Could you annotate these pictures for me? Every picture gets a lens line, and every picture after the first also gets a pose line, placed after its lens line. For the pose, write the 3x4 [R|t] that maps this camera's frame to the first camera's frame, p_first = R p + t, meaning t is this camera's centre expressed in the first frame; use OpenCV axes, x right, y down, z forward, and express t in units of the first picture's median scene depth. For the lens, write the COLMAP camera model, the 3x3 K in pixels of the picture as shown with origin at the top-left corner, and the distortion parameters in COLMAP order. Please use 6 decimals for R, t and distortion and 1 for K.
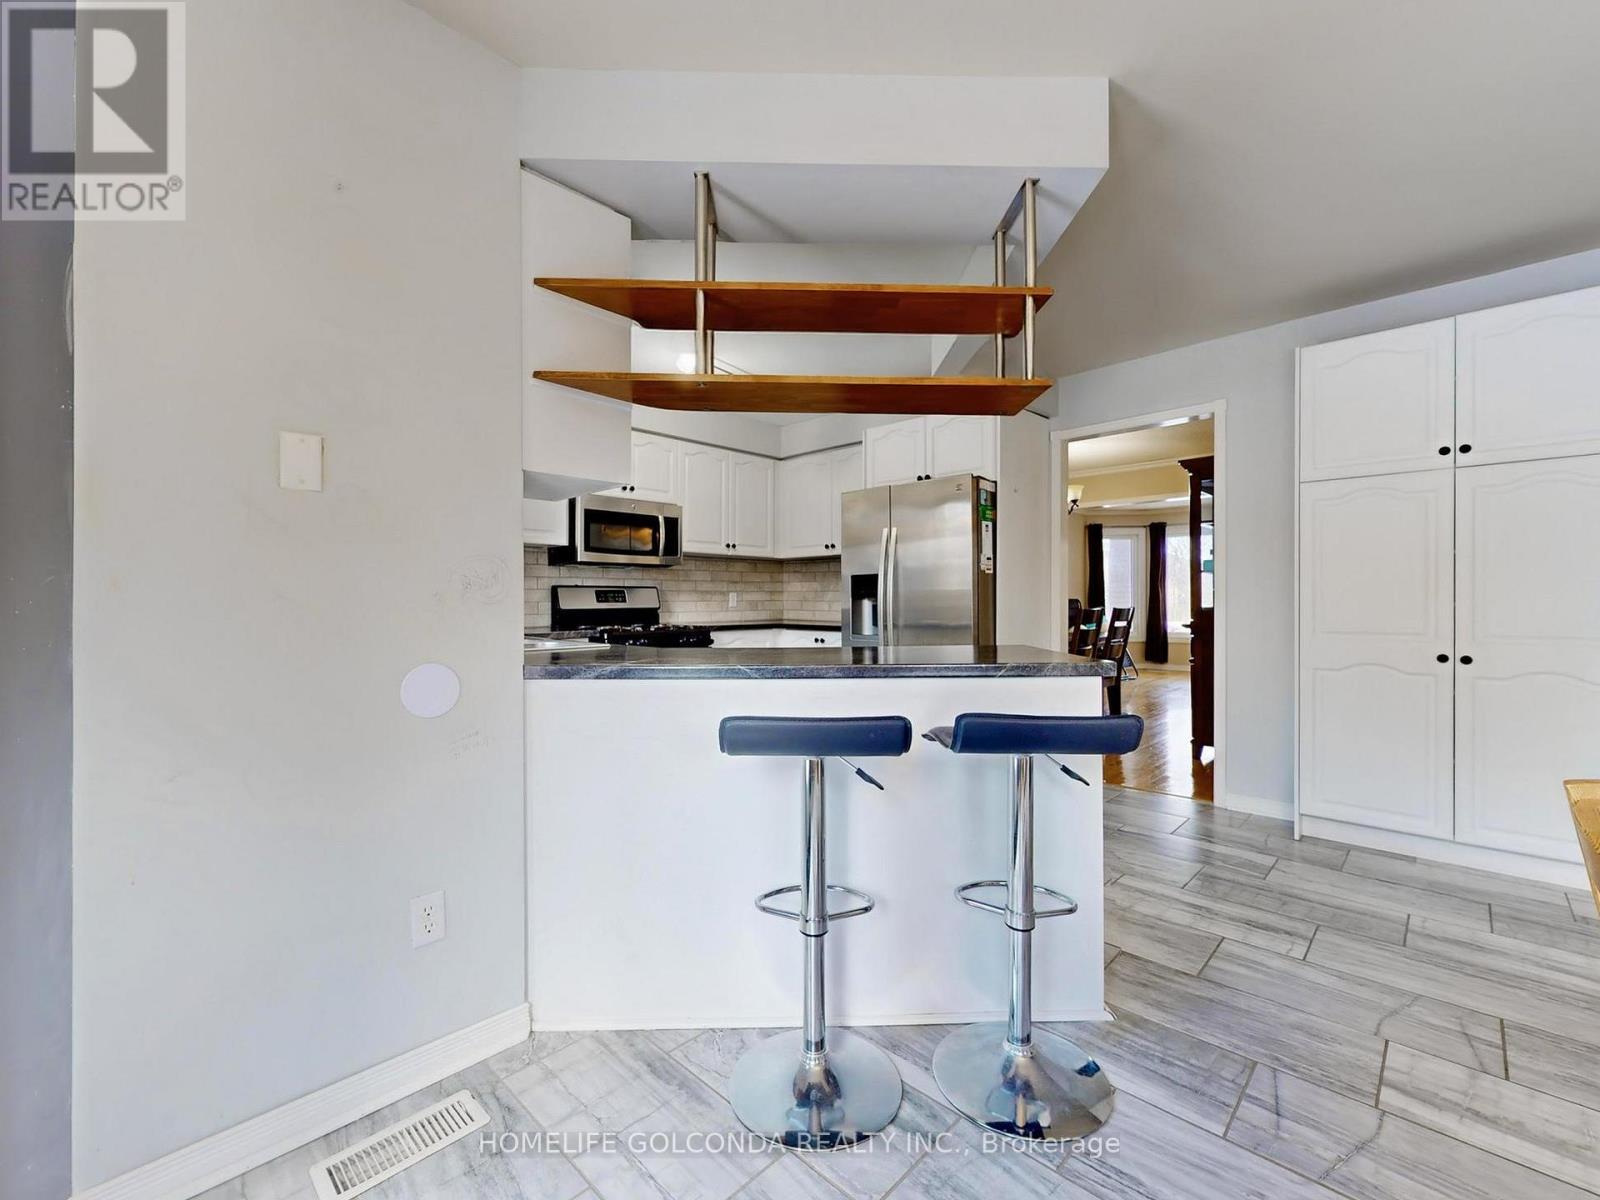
lens RADIAL K [[688.0, 0, 800.0], [0, 688.0, 600.0], [0, 0, 1]] dist [-0.000600, -0.000140]
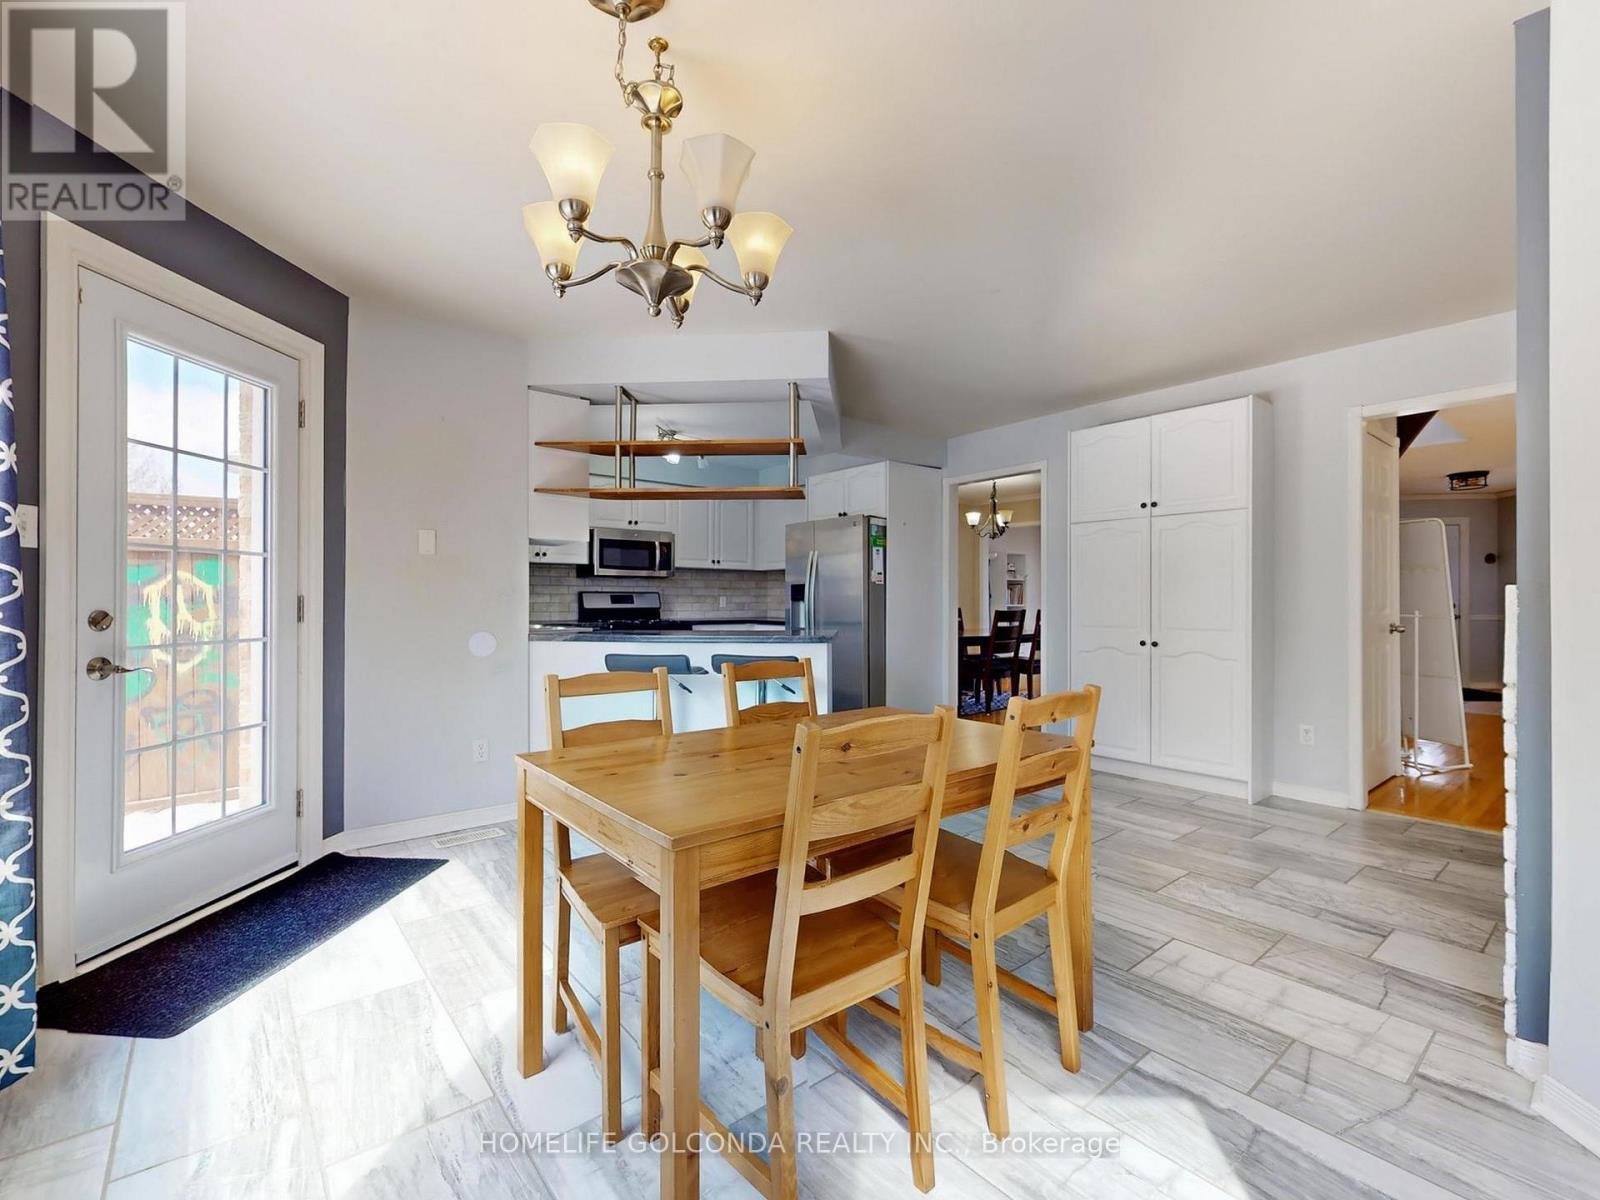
lens RADIAL K [[726.6, 0, 848.5], [0, 726.6, 596.7], [0, 0, 1]] dist [0.000774, 0.000069]
pose [[0.998173, 0.002950, -0.060348, 0.274678], [-0.003282, 0.999980, -0.005397, -0.004068], [0.060331, 0.005586, 0.998163, -0.445041]]
